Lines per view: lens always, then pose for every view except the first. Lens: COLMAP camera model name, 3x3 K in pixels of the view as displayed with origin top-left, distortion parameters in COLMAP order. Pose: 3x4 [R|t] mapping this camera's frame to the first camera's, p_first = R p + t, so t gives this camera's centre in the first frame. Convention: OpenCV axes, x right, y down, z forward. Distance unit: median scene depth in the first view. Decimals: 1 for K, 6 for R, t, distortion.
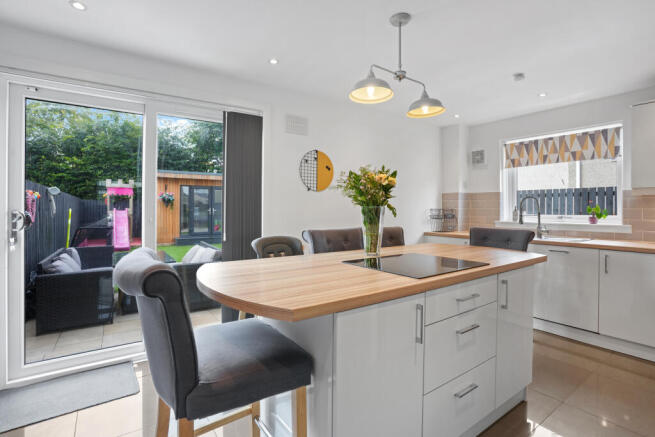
lens RADIAL K [[320.3, 0, 325.2], [0, 320.3, 206.4], [0, 0, 1]] dist [-0.003169, -0.000585]
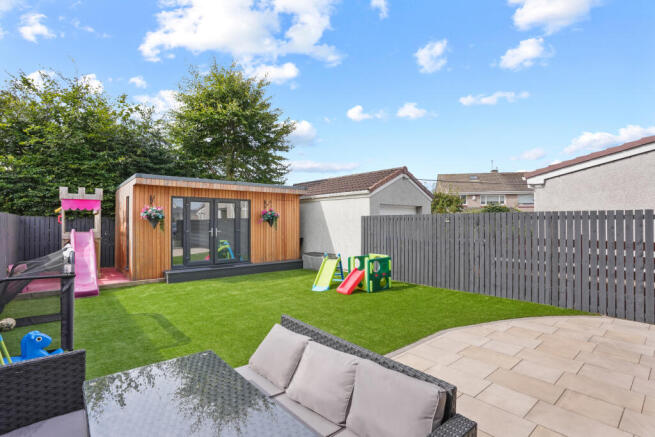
lens RADIAL K [[317.6, 0, 327.5], [0, 317.6, 218.5], [0, 0, 1]] dist [0.000621, 0.000445]
pose [[0.994834, -0.001301, 0.101506, -0.170411], [0.001520, 0.999997, -0.002083, -0.013973], [-0.101503, 0.002226, 0.994833, 0.245522]]
